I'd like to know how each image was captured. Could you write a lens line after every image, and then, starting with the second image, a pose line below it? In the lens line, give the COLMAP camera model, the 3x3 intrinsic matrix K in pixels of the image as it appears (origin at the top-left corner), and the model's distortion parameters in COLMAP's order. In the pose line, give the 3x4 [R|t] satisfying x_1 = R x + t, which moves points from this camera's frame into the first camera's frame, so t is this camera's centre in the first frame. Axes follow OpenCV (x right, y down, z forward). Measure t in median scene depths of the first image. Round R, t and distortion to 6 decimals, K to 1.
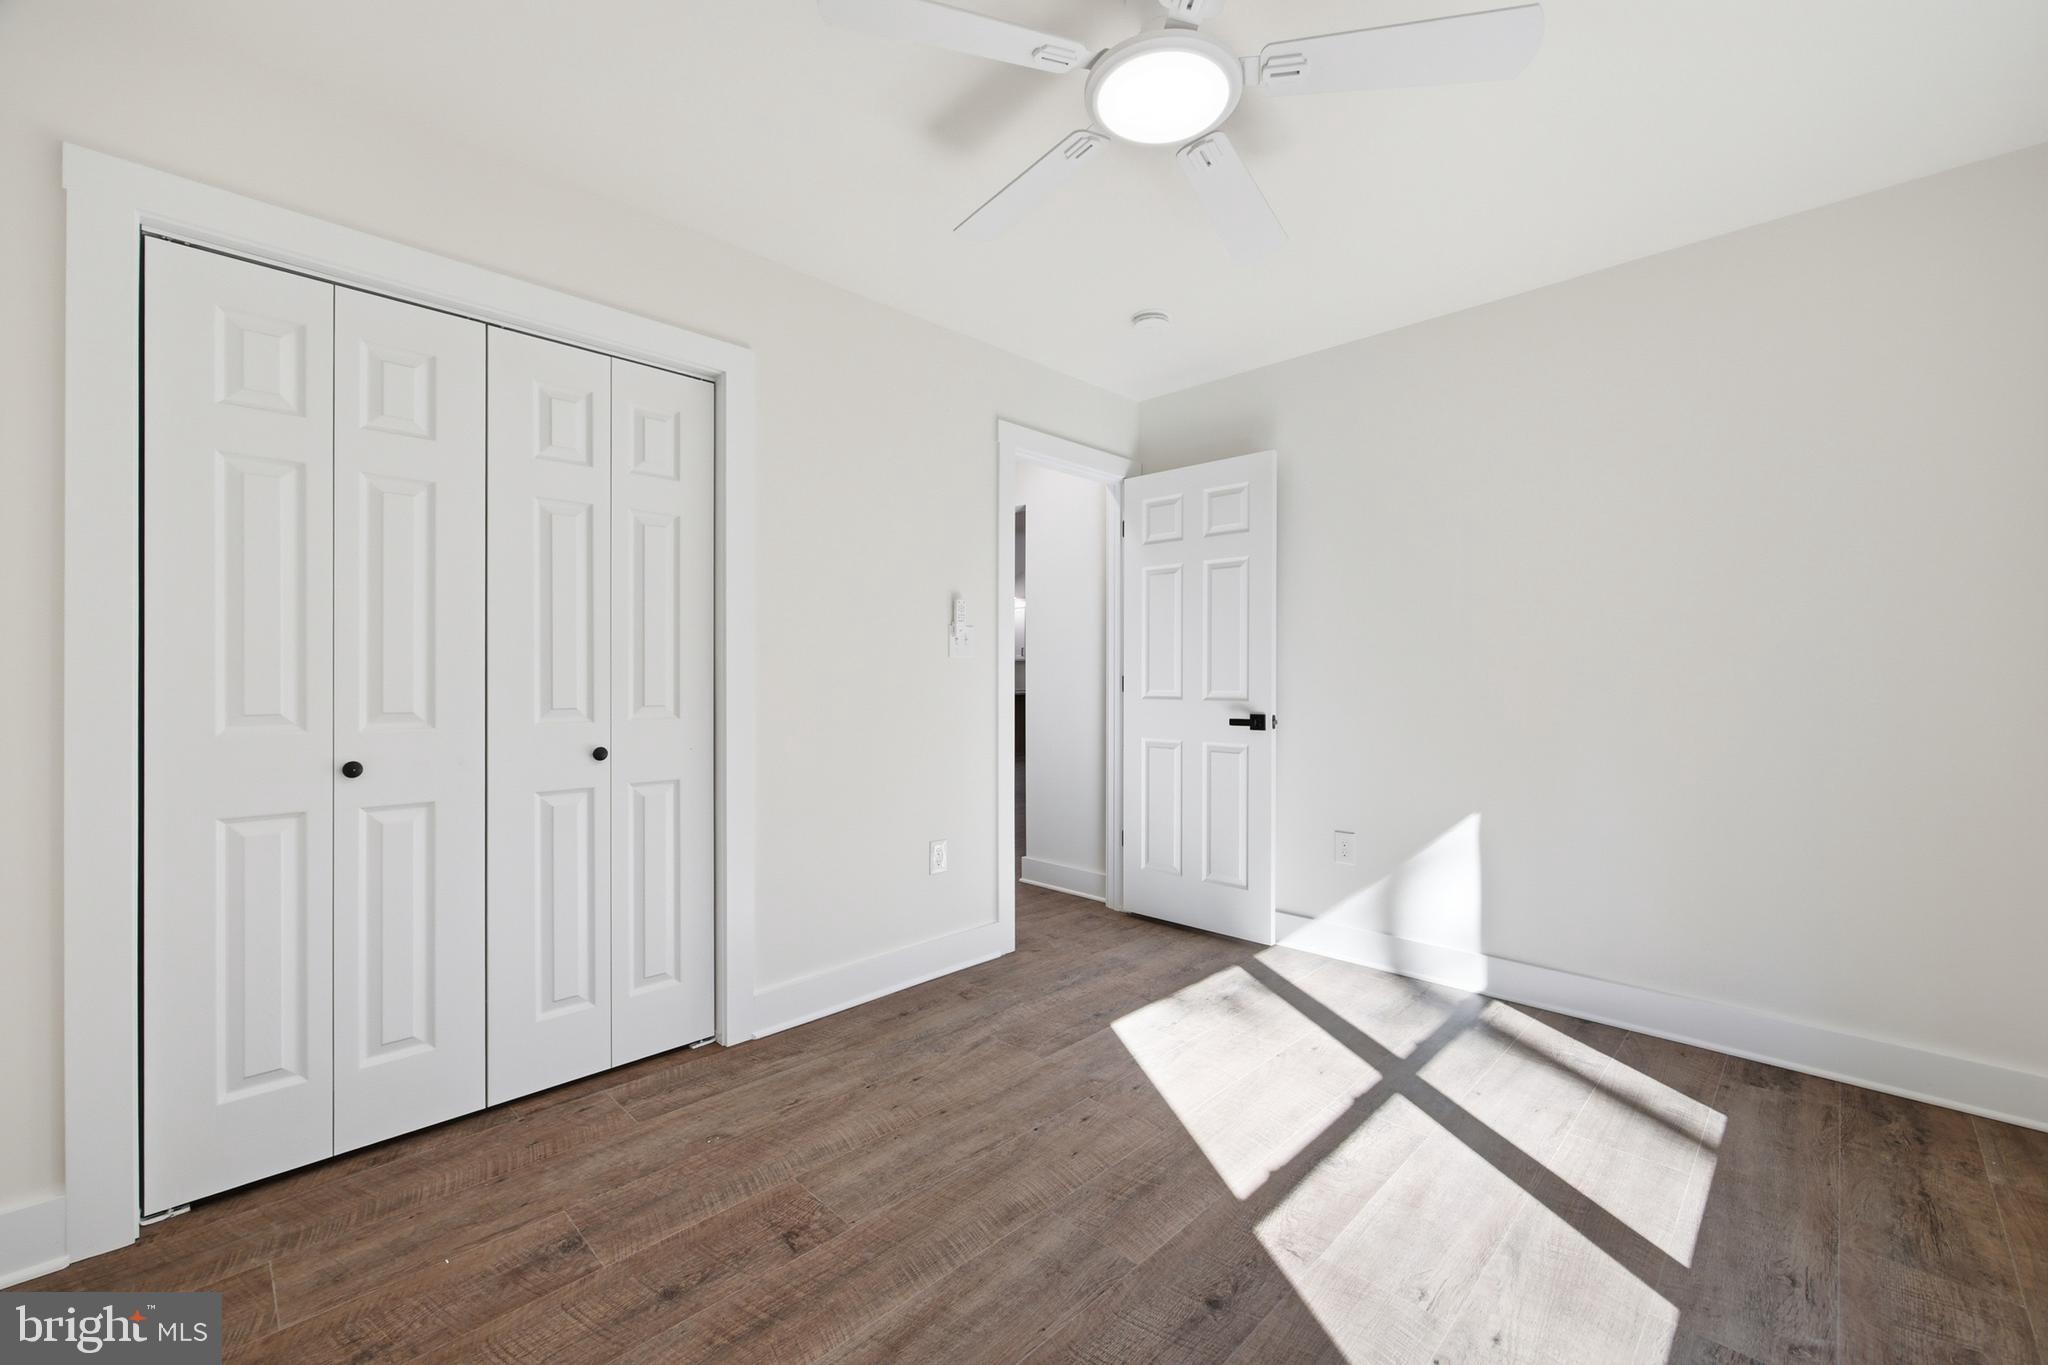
lens RADIAL K [[830.9, 0, 1026.3], [0, 830.9, 673.7], [0, 0, 1]] dist [-0.001096, 0.000067]
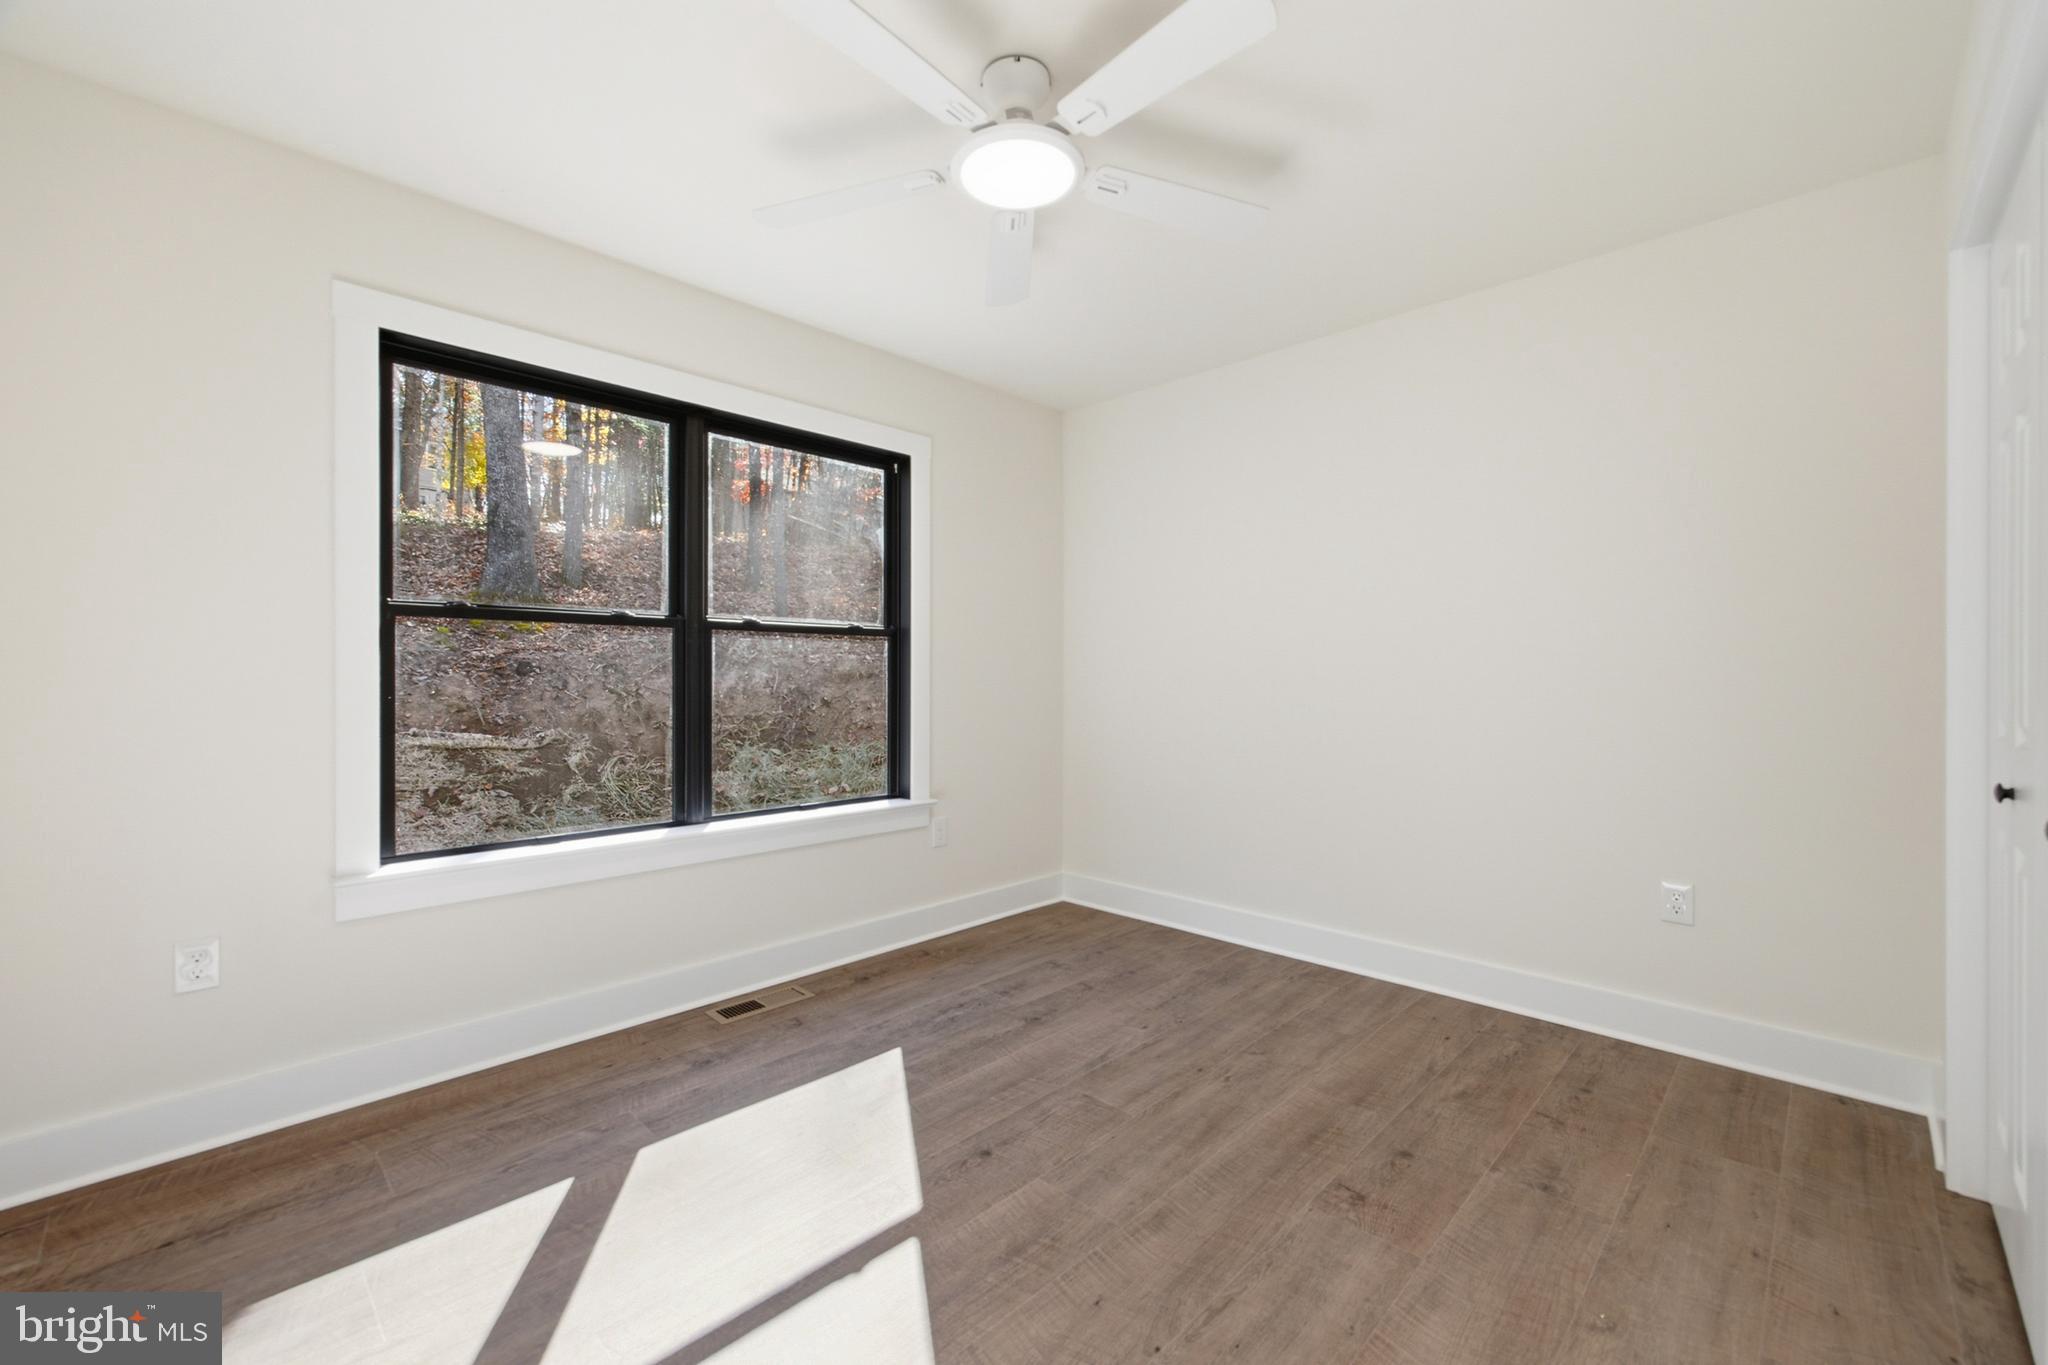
lens RADIAL K [[830.9, 0, 1026.3], [0, 830.9, 673.7], [0, 0, 1]] dist [-0.001096, 0.000067]
pose [[-0.999991, 0.001414, -0.004057, 0.146354], [0.001444, 0.999971, -0.007432, 0.008199], [0.004046, -0.007438, -0.999964, 2.047876]]
